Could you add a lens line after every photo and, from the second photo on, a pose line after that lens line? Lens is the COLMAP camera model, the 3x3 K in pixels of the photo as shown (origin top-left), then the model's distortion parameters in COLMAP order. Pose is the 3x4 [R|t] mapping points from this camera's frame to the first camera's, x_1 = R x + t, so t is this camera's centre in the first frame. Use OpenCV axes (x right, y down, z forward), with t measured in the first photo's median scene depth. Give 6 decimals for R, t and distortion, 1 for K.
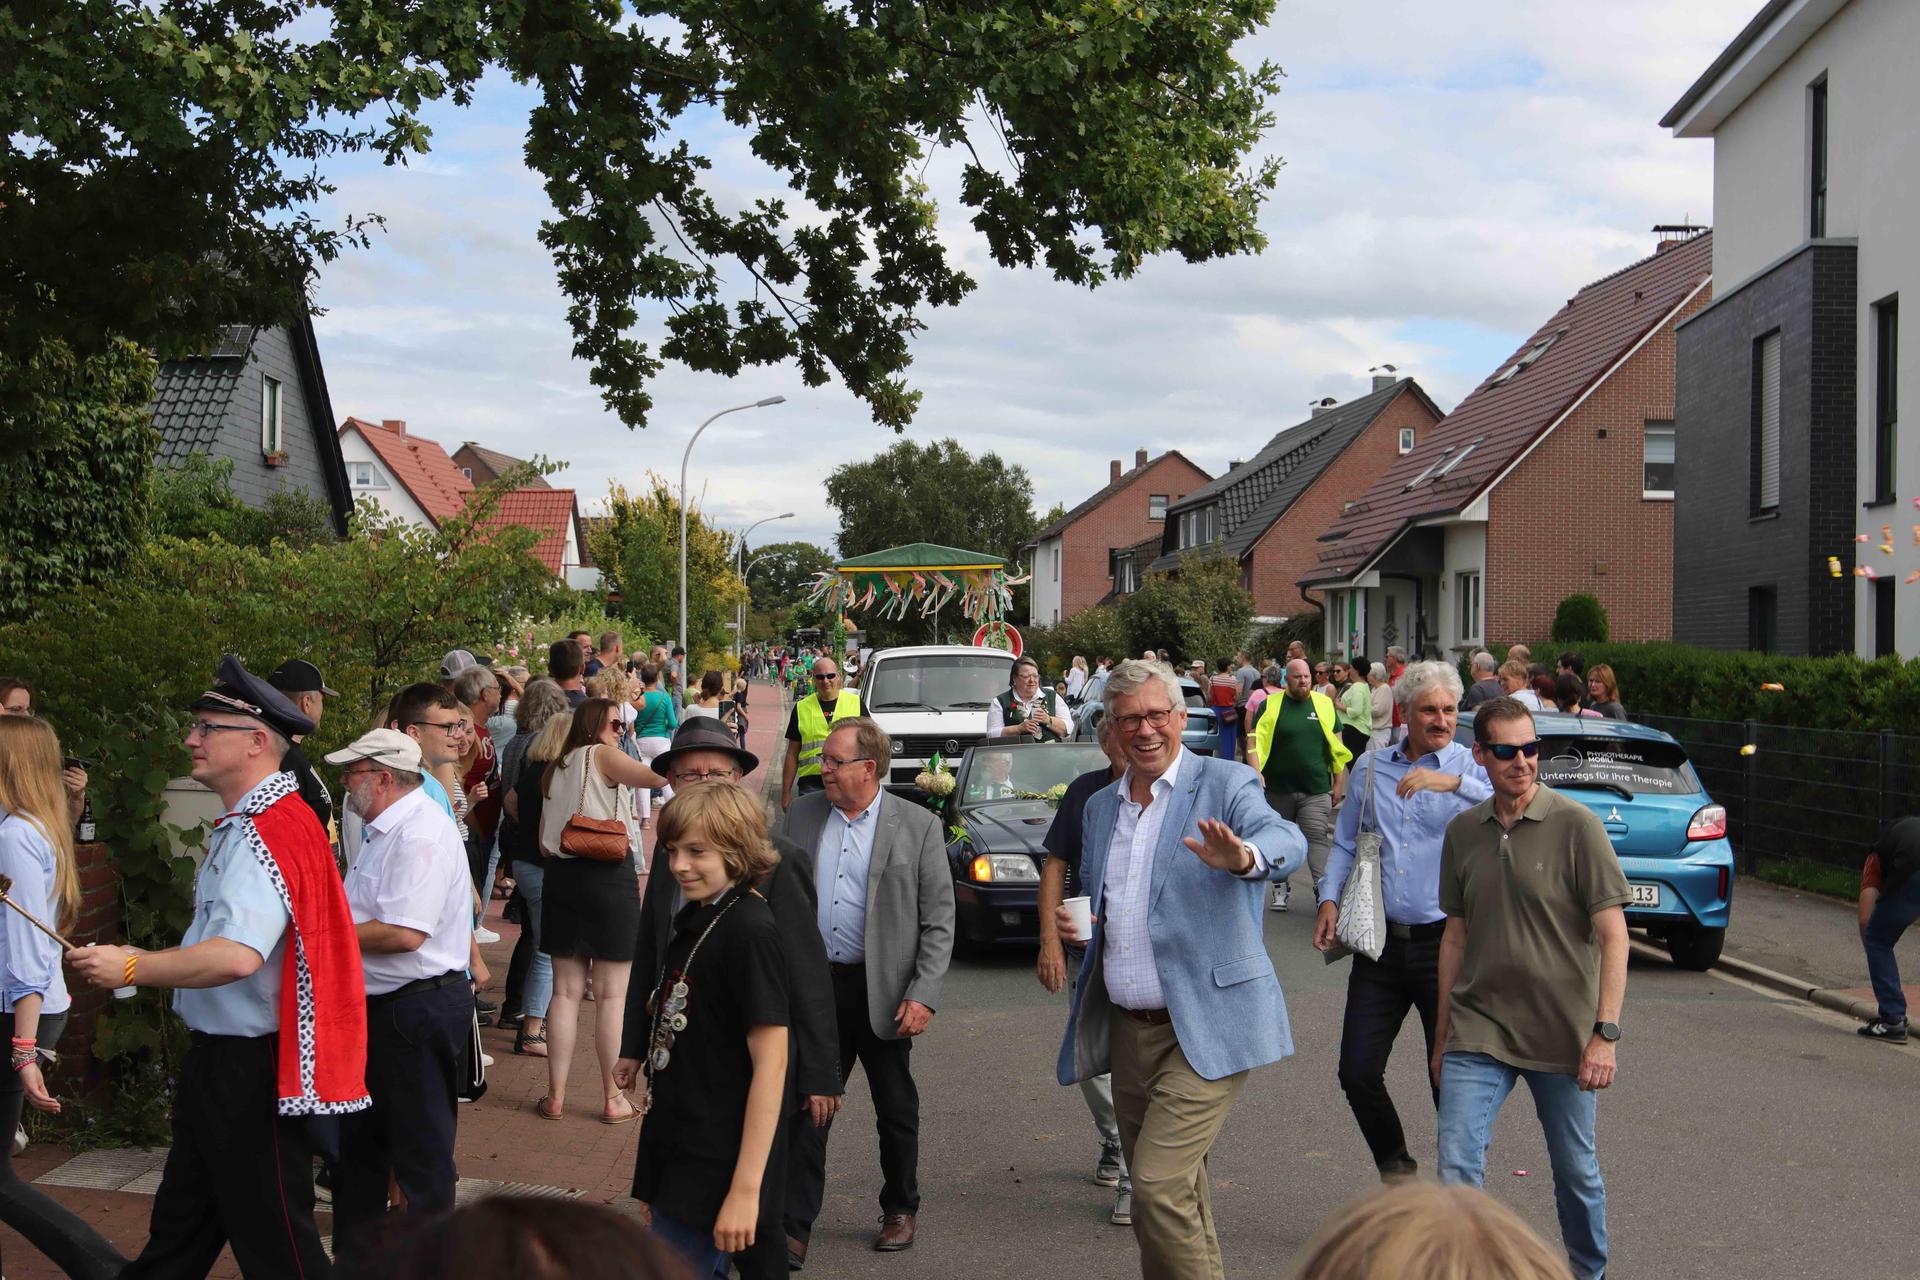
lens RADIAL K [[2527.3, 0, 968.8], [0, 2527.3, 609.1], [0, 0, 1]] dist [0.053130, -0.010398]
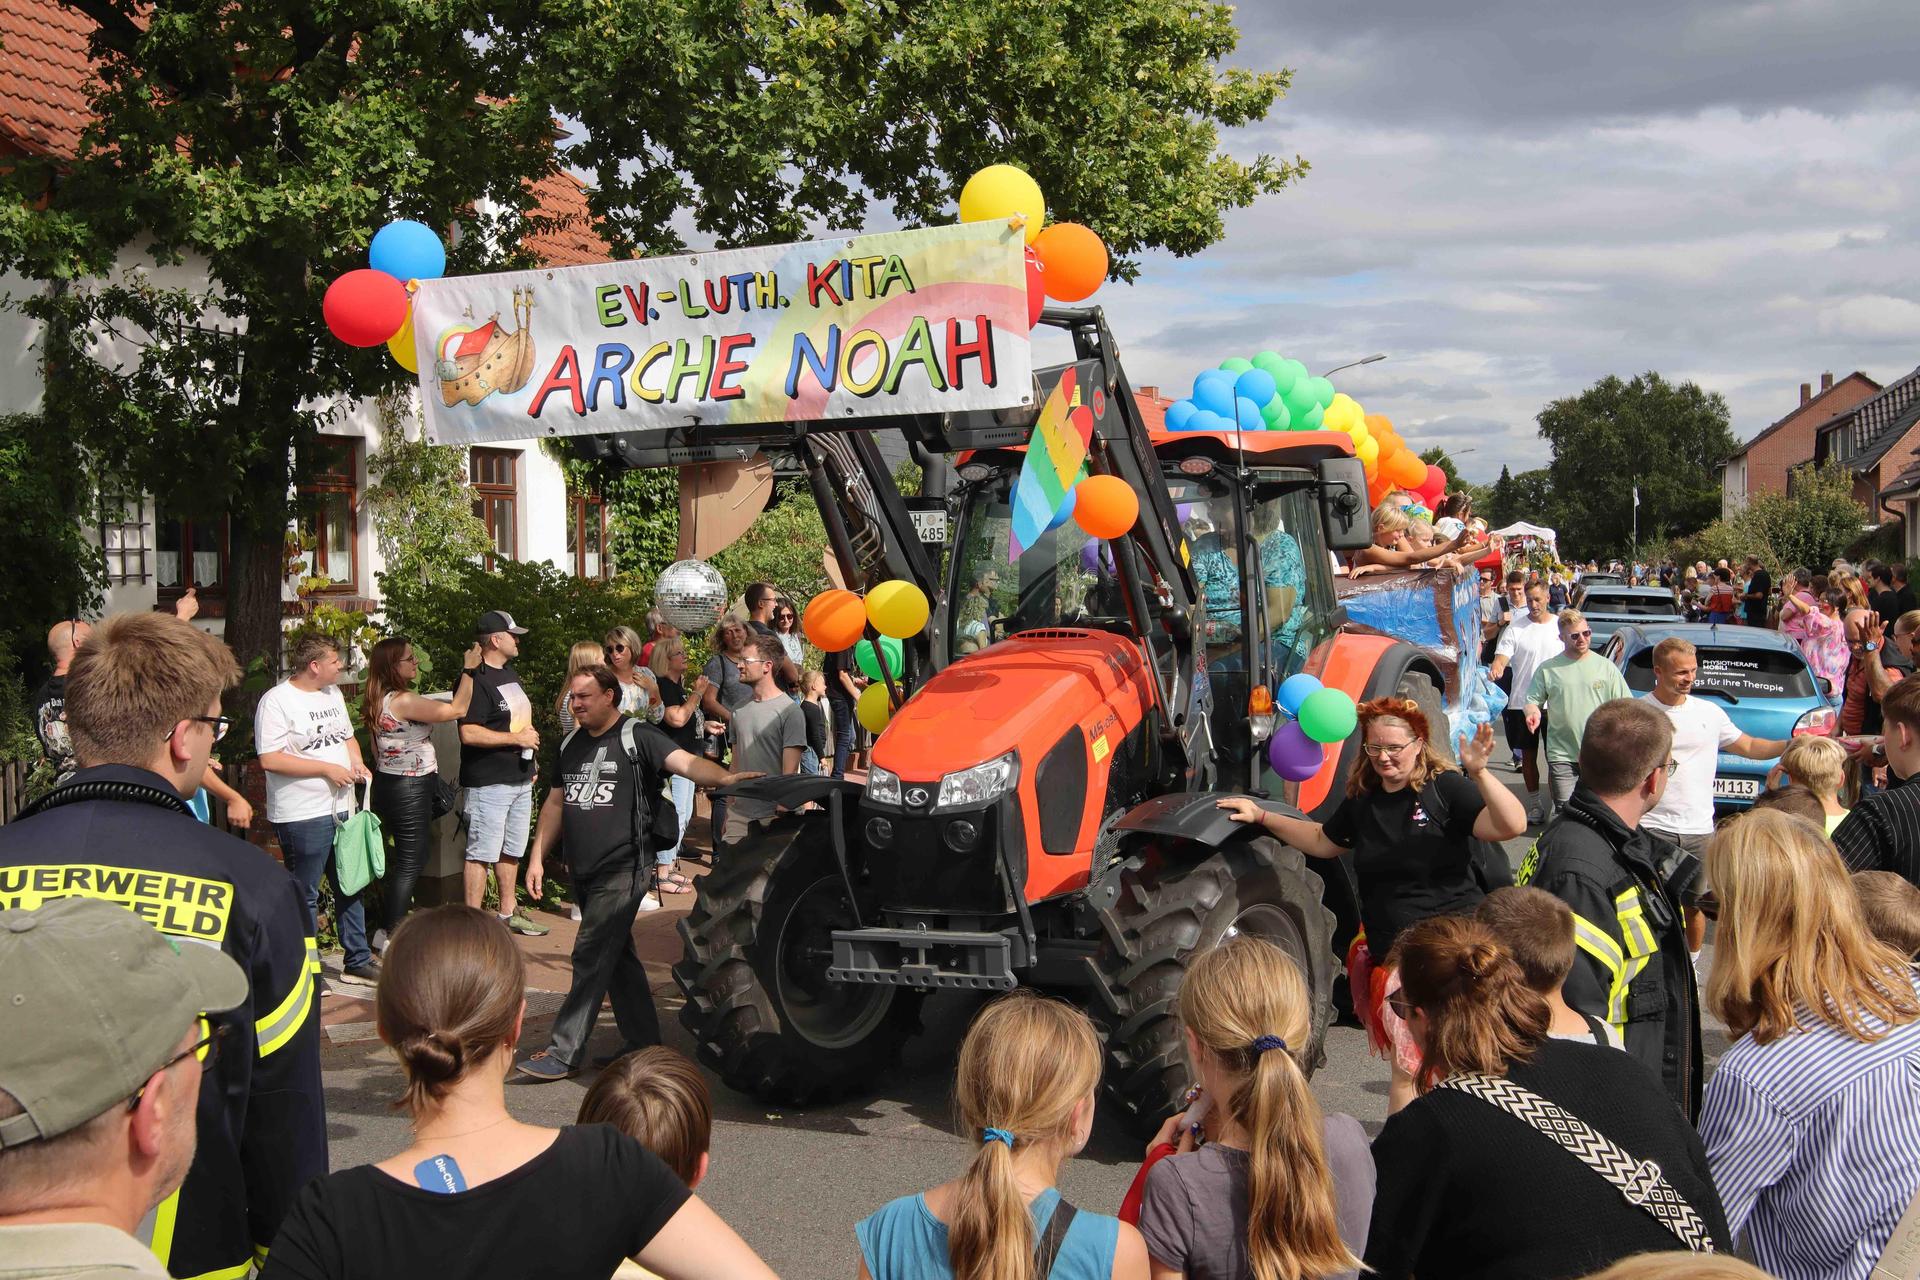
lens RADIAL K [[2135.3, 0, 966.6], [0, 2135.3, 616.5], [0, 0, 1]] dist [0.030647, 0.016241]
pose [[0.935352, -0.017389, -0.353290, 0.109129], [0.031335, 0.998937, 0.033794, -0.002041], [0.352327, -0.042679, 0.934903, -0.000056]]
